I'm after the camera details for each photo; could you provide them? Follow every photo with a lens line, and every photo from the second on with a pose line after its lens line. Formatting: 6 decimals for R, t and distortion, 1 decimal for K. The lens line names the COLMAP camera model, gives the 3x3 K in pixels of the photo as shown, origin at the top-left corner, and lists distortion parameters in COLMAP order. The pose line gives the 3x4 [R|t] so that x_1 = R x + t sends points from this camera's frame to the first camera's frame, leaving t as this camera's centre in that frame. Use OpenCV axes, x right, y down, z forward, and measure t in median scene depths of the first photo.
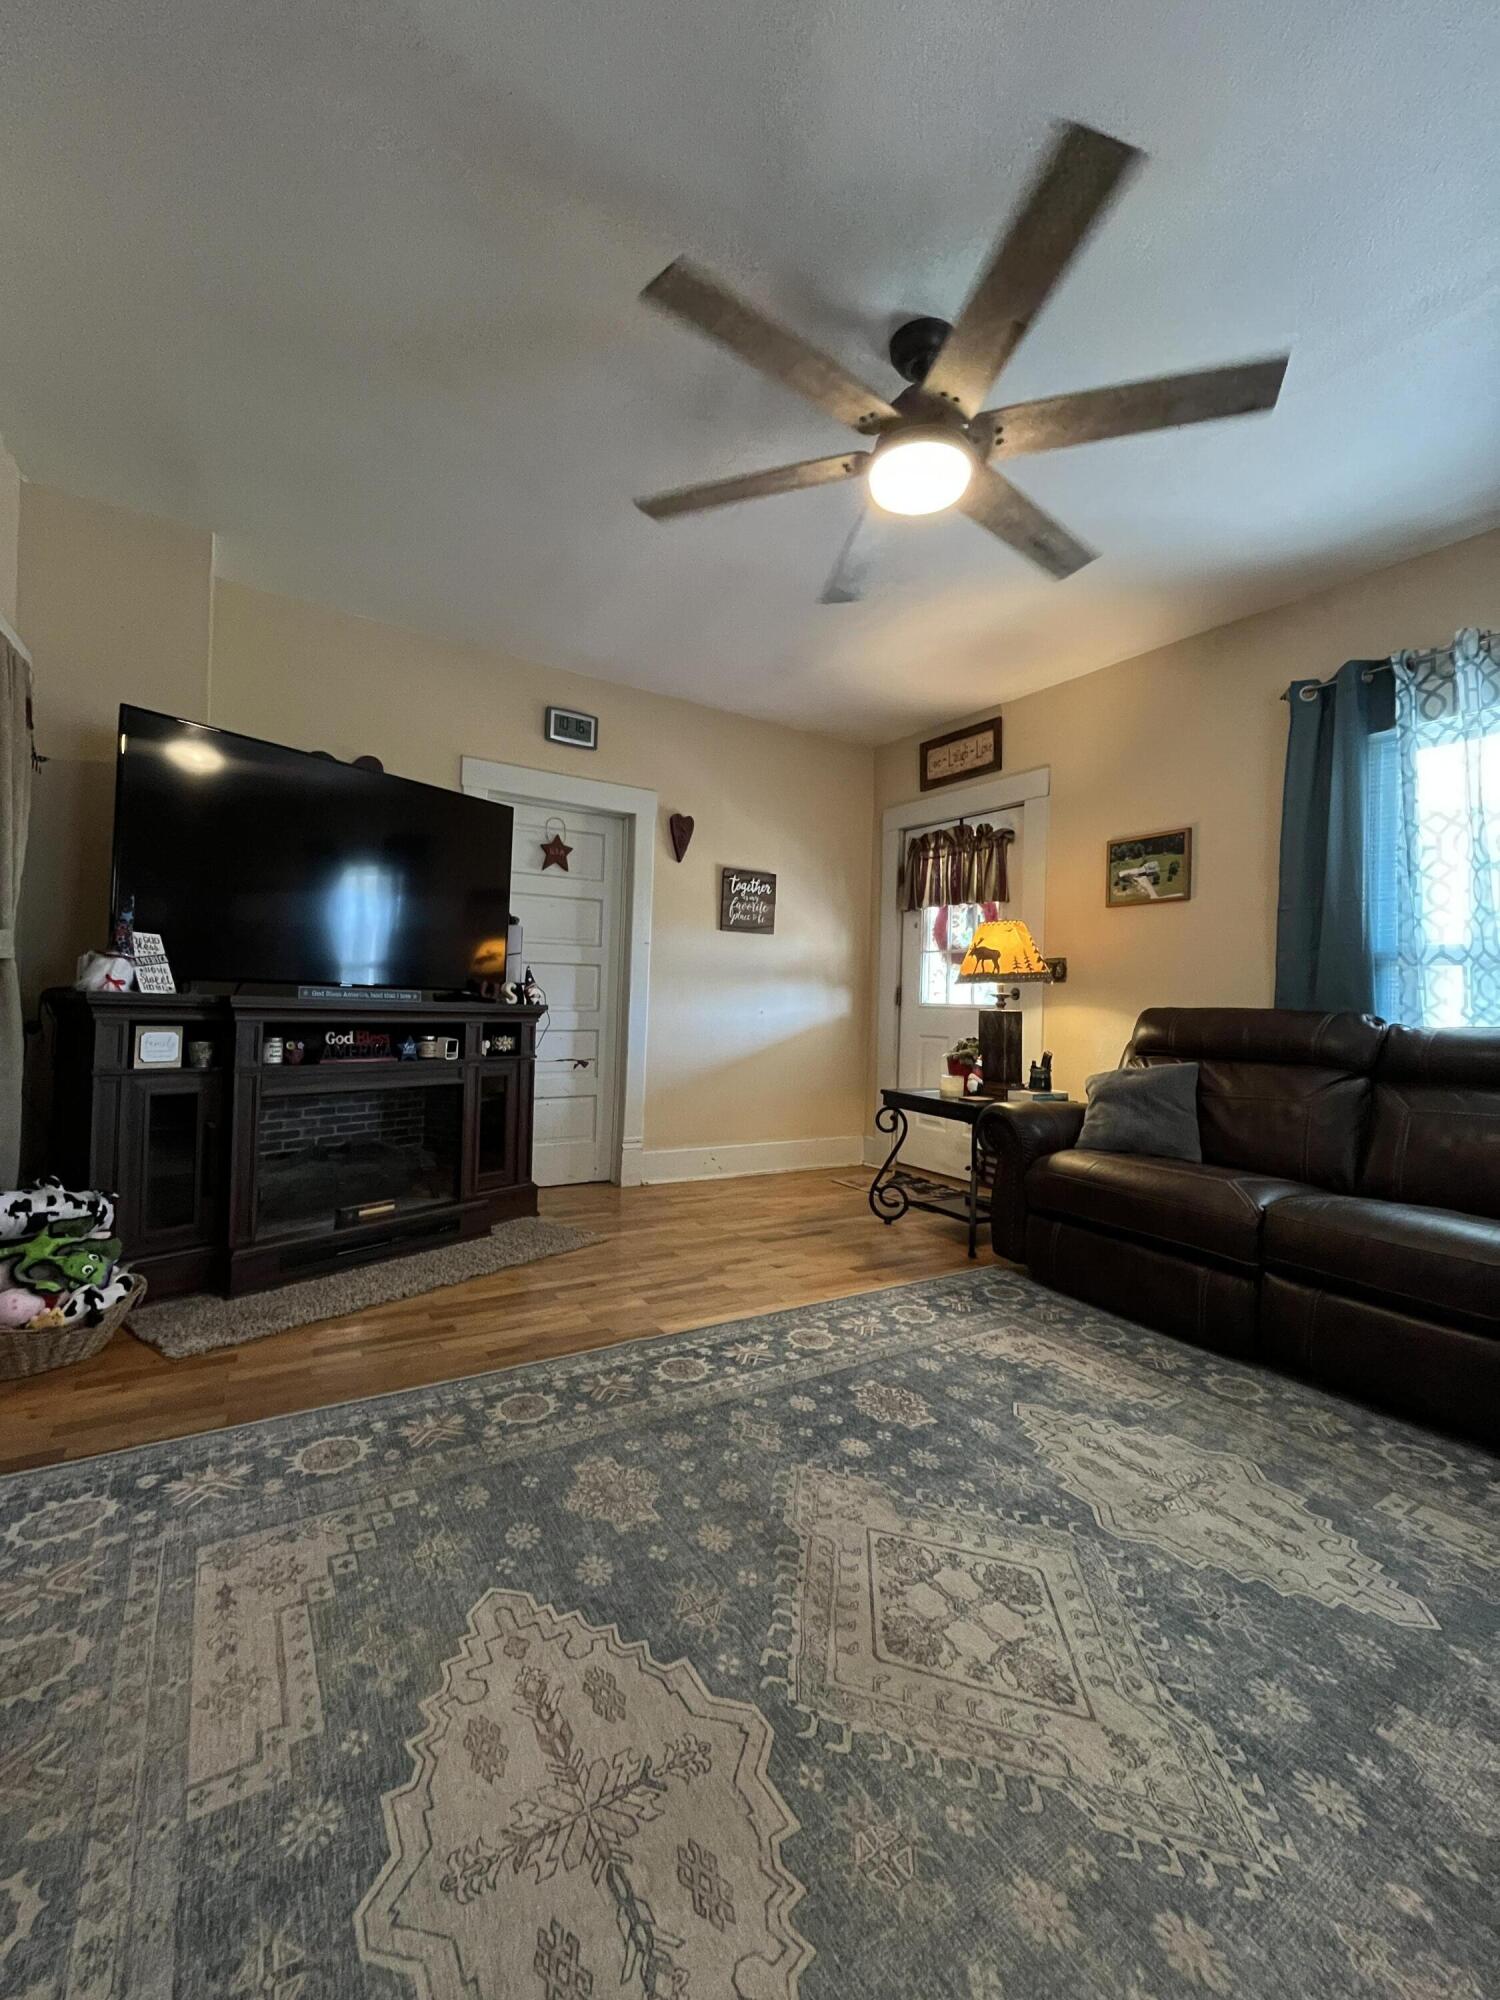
lens RADIAL K [[812.4, 0, 748.5], [0, 812.4, 996.1], [0, 0, 1]] dist [-0.001740, -0.000174]
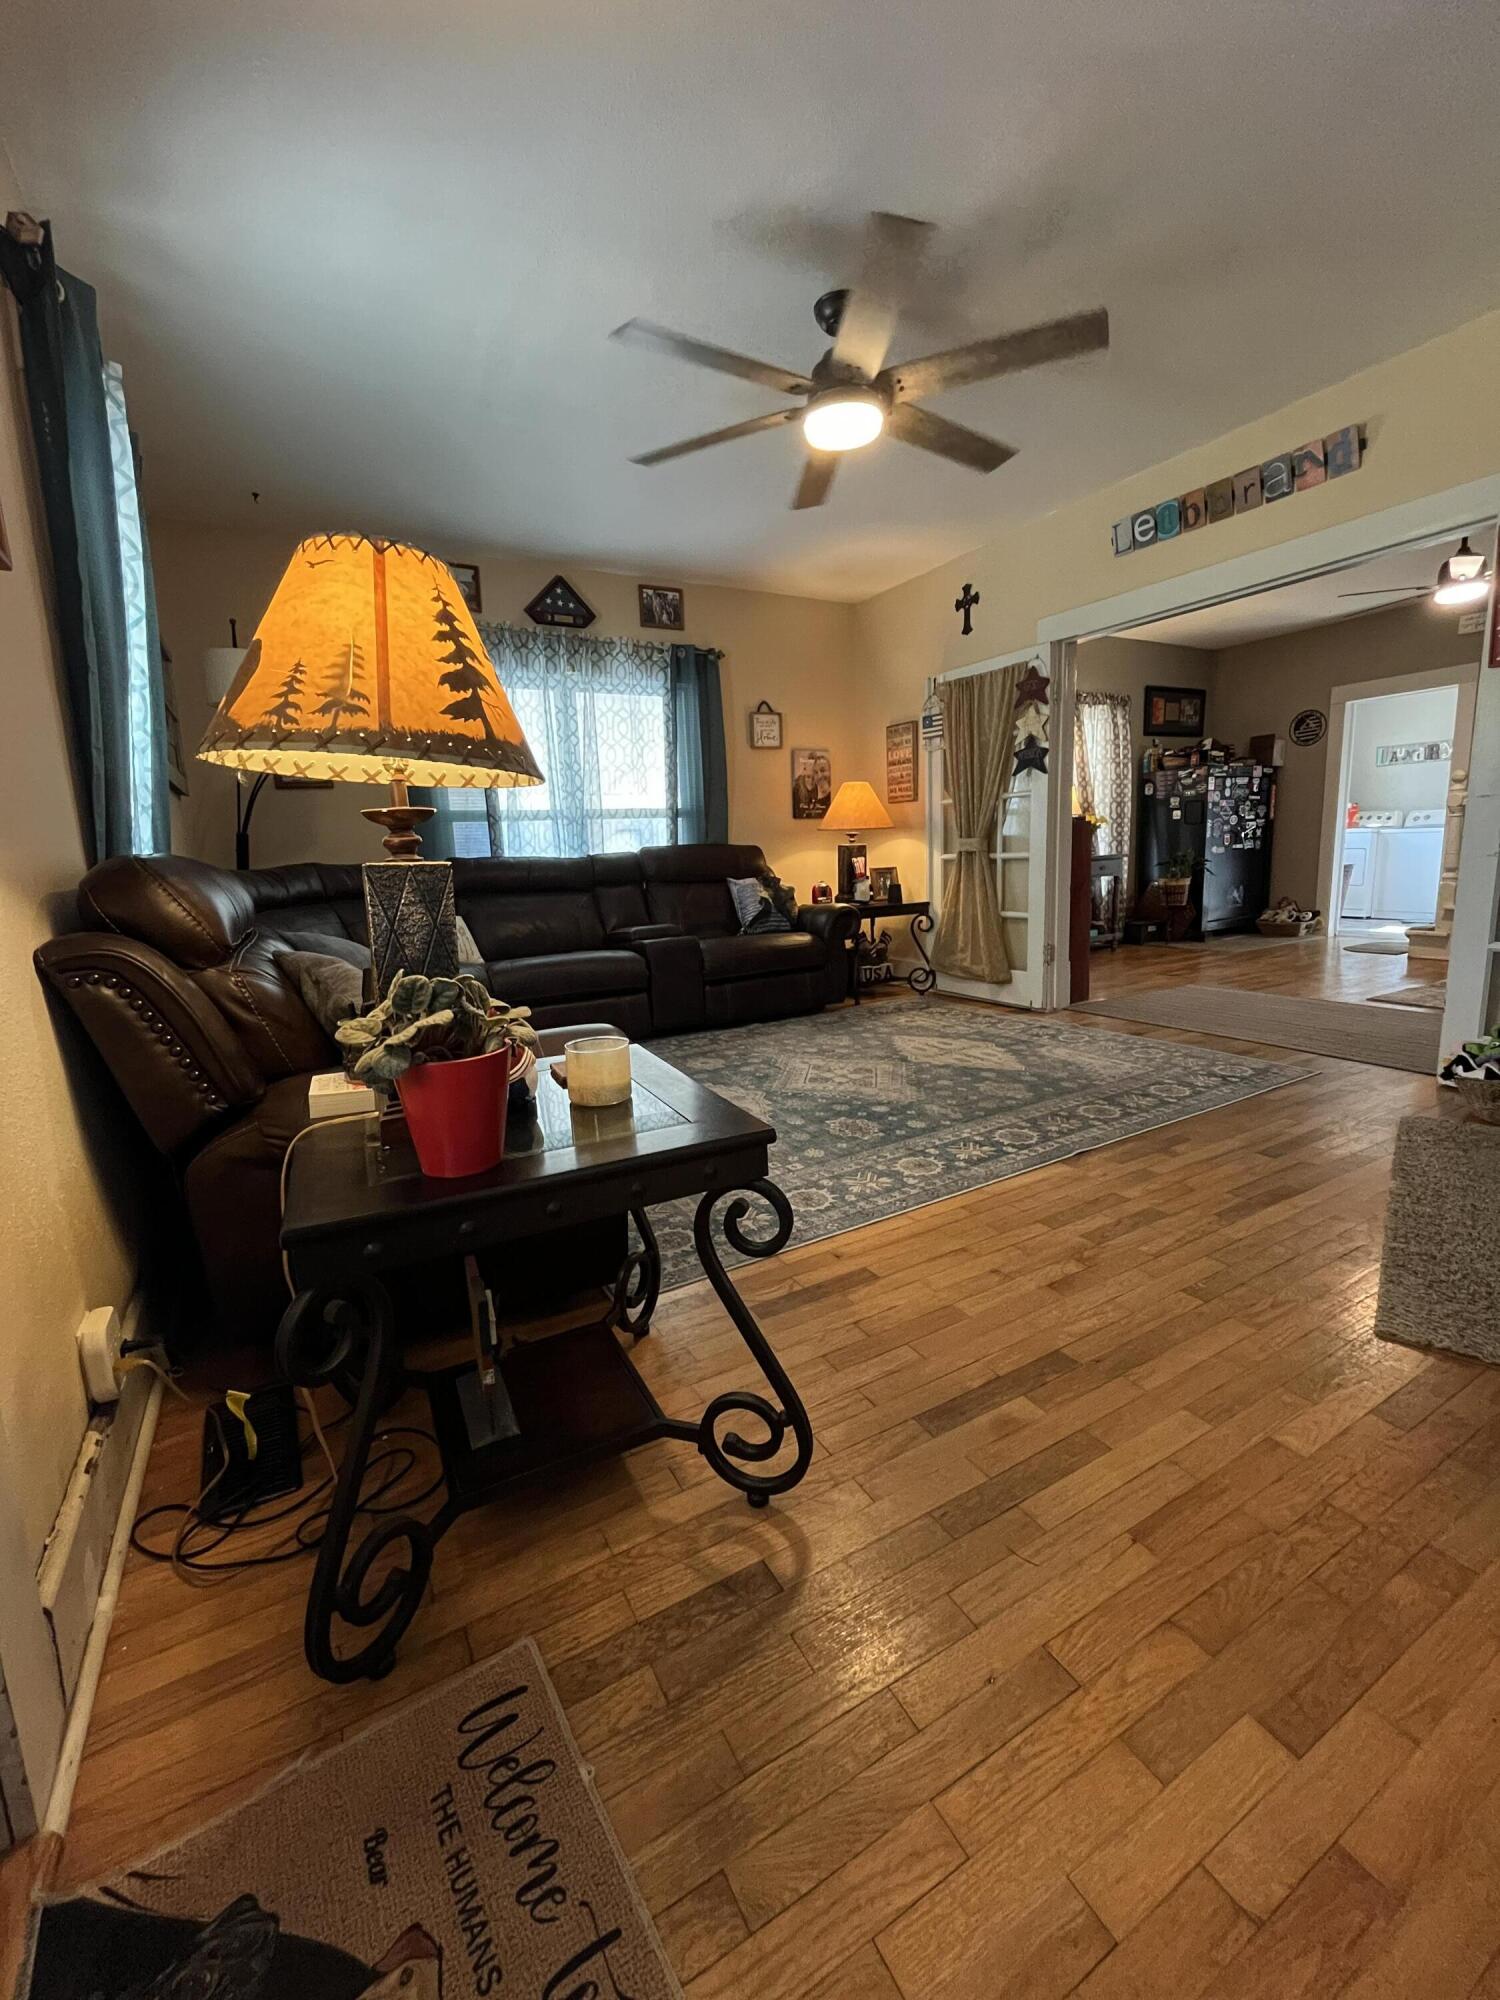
lens RADIAL K [[812.4, 0, 744.1], [0, 812.4, 989.1], [0, 0, 1]] dist [-0.001740, -0.000174]
pose [[-0.998520, -0.002370, 0.054331, 0.279076], [0.006653, 0.986224, 0.165283, 0.023644], [-0.053974, 0.165400, -0.984749, 2.276026]]
